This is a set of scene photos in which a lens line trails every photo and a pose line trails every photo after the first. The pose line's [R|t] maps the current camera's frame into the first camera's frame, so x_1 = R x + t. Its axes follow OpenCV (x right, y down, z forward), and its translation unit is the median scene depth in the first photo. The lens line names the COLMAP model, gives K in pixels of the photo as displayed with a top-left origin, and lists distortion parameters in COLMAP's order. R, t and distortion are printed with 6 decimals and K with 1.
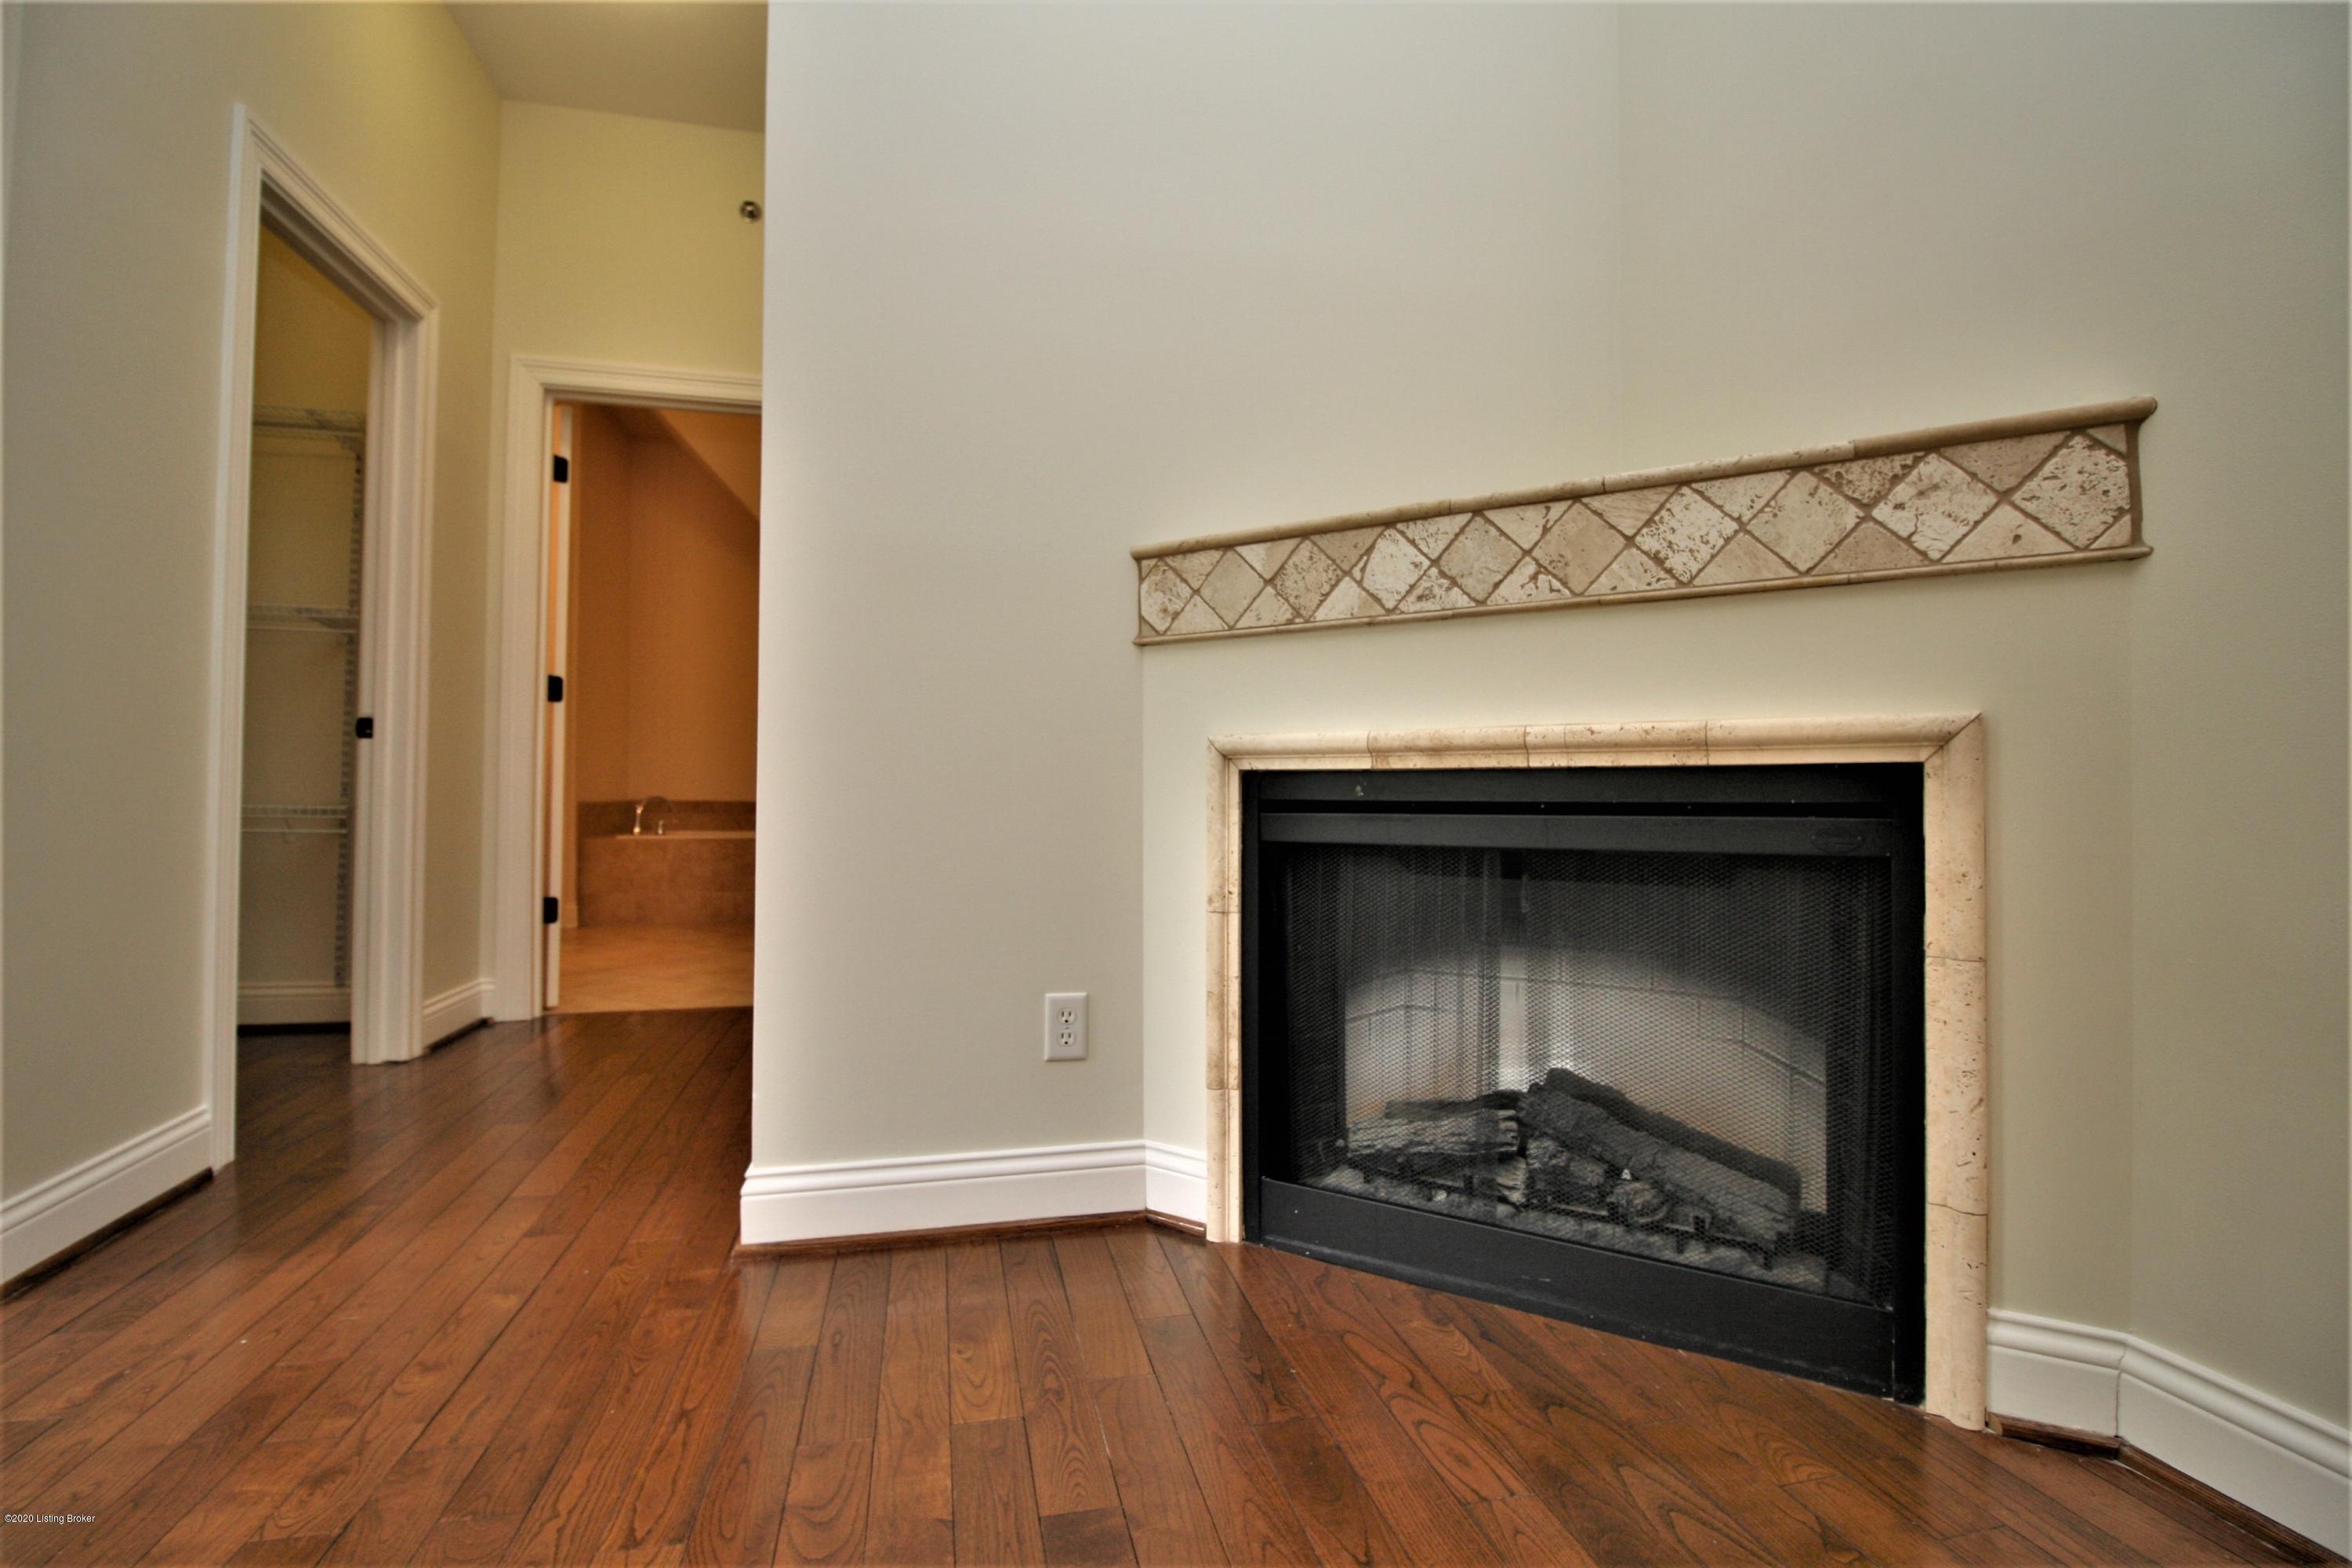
lens RADIAL K [[1097.6, 0, 1180.3], [0, 1097.6, 770.6], [0, 0, 1]] dist [-0.010769, -0.002696]
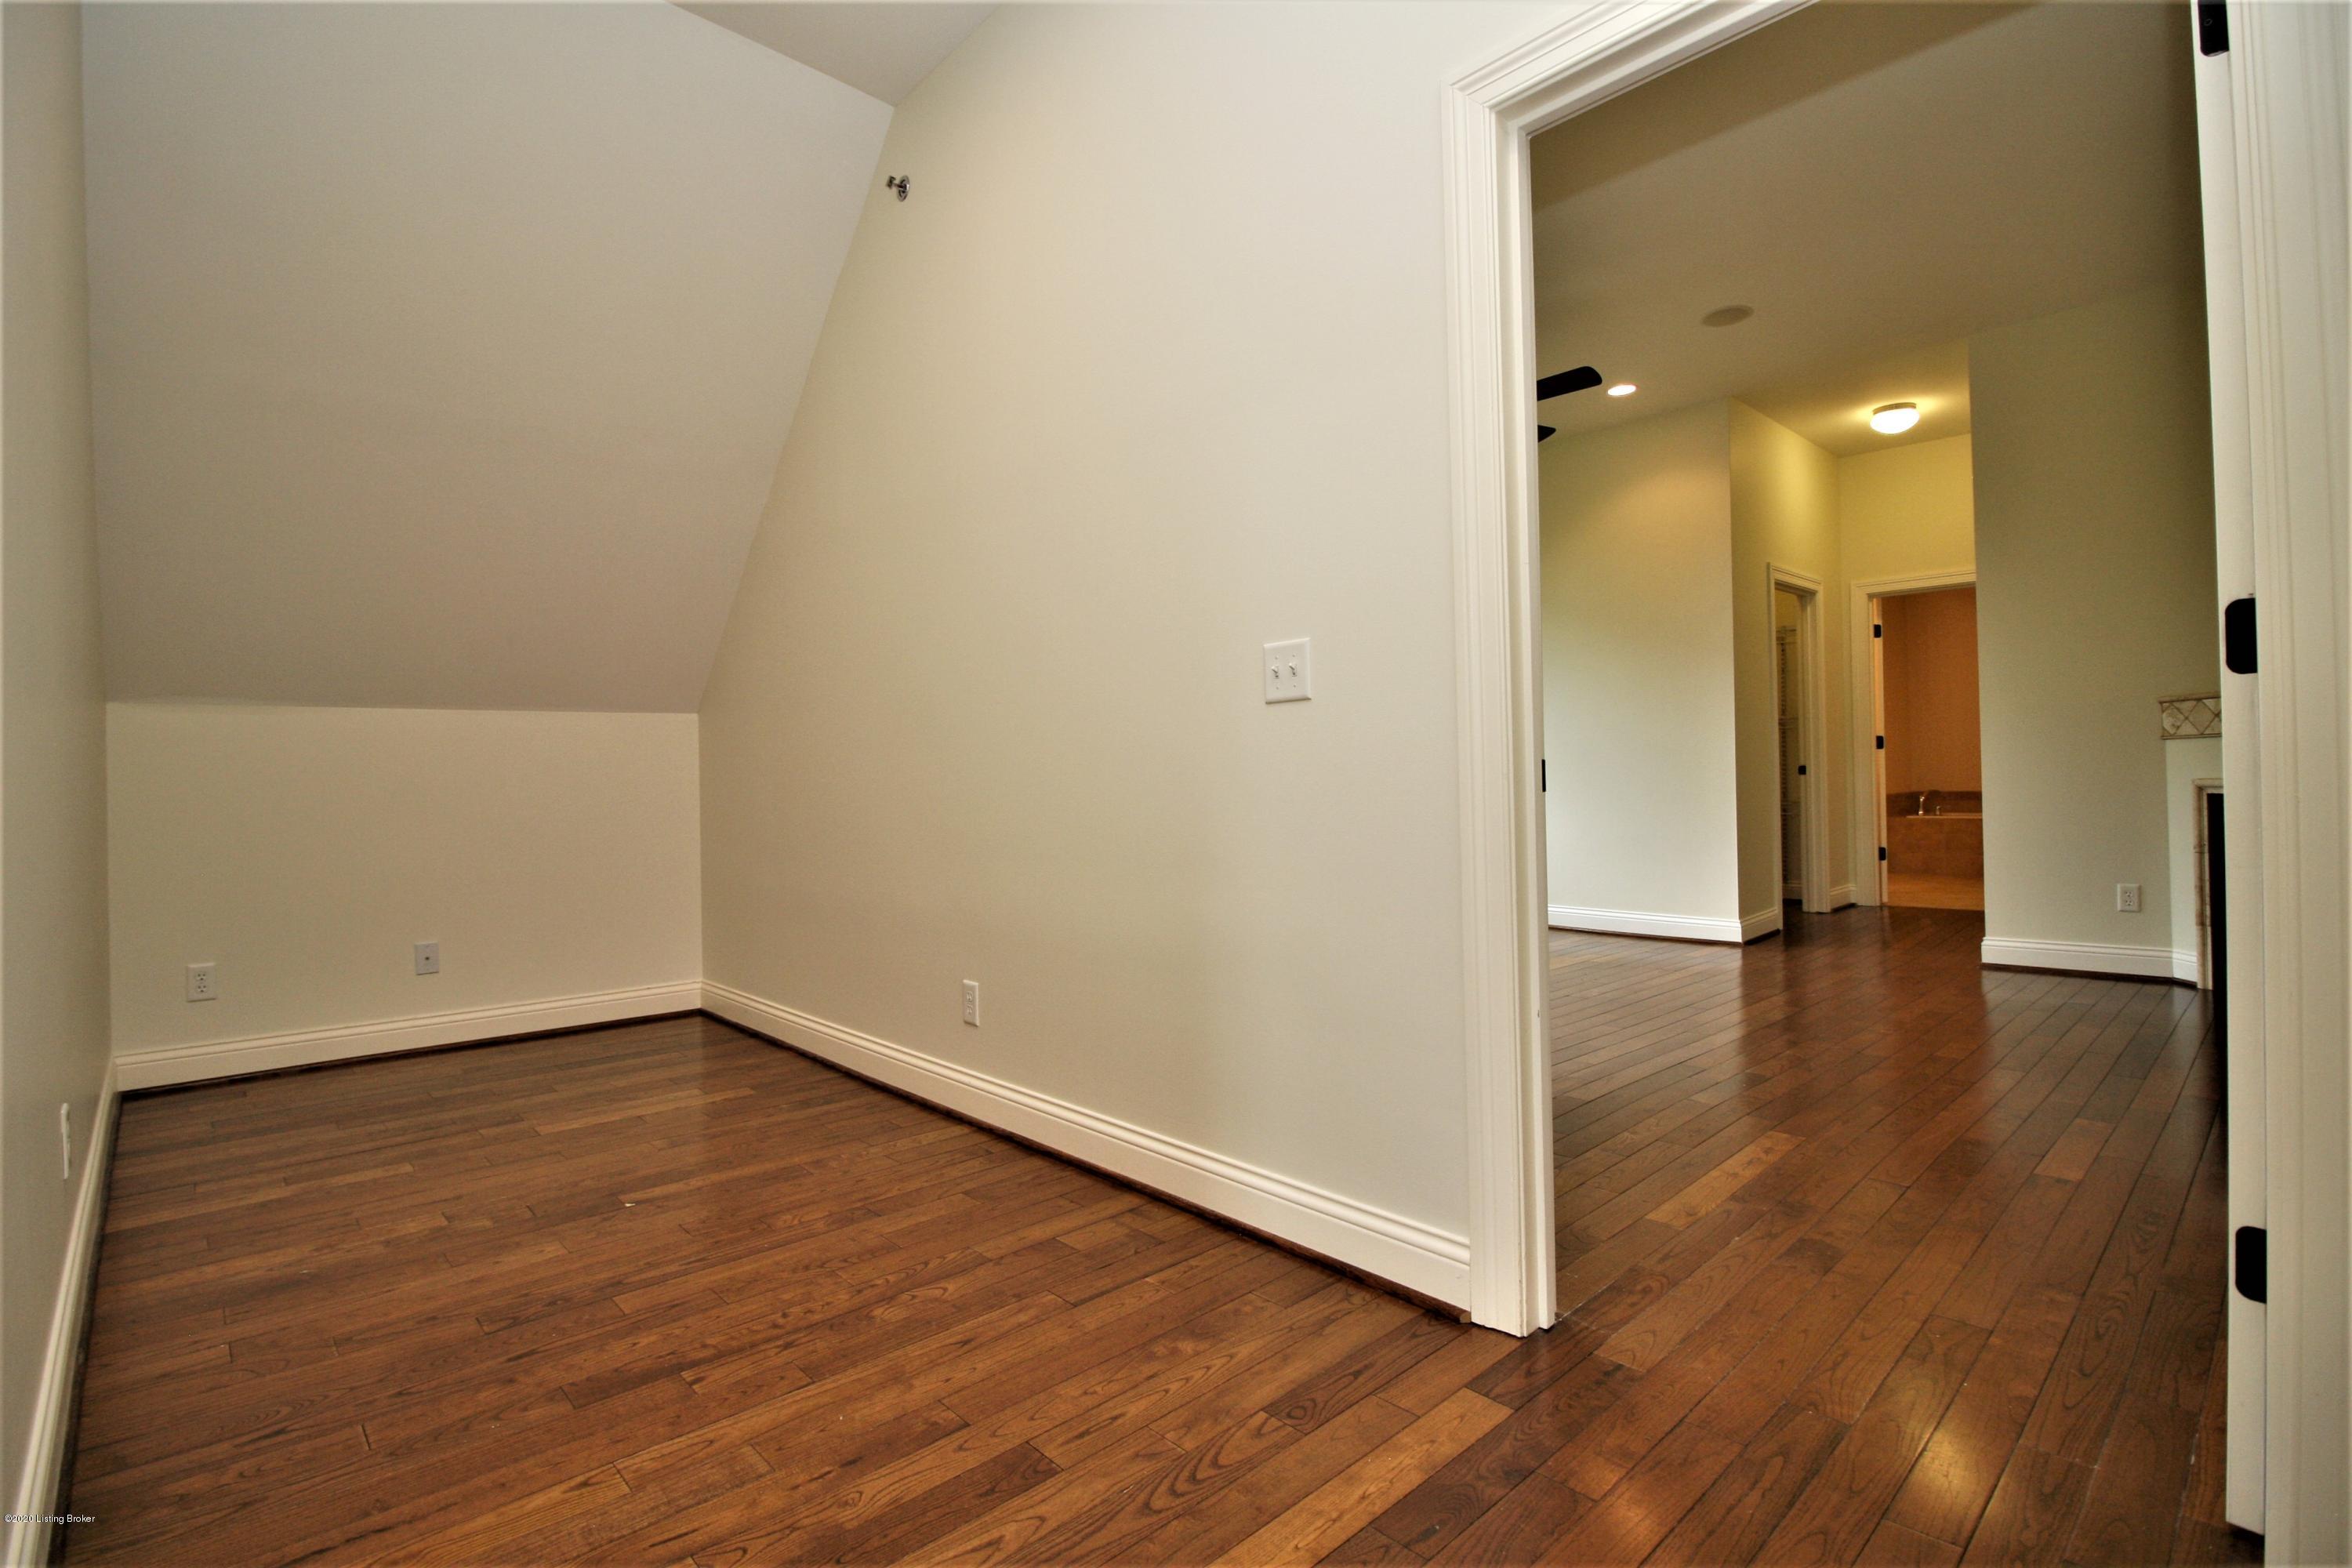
lens RADIAL K [[1097.6, 0, 1171.7], [0, 1097.6, 770.2], [0, 0, 1]] dist [-0.010769, -0.002696]
pose [[0.497179, -0.023481, -0.867330, 0.632560], [0.040806, 0.999160, -0.003659, -0.086306], [0.866688, -0.033573, 0.497720, -1.372941]]
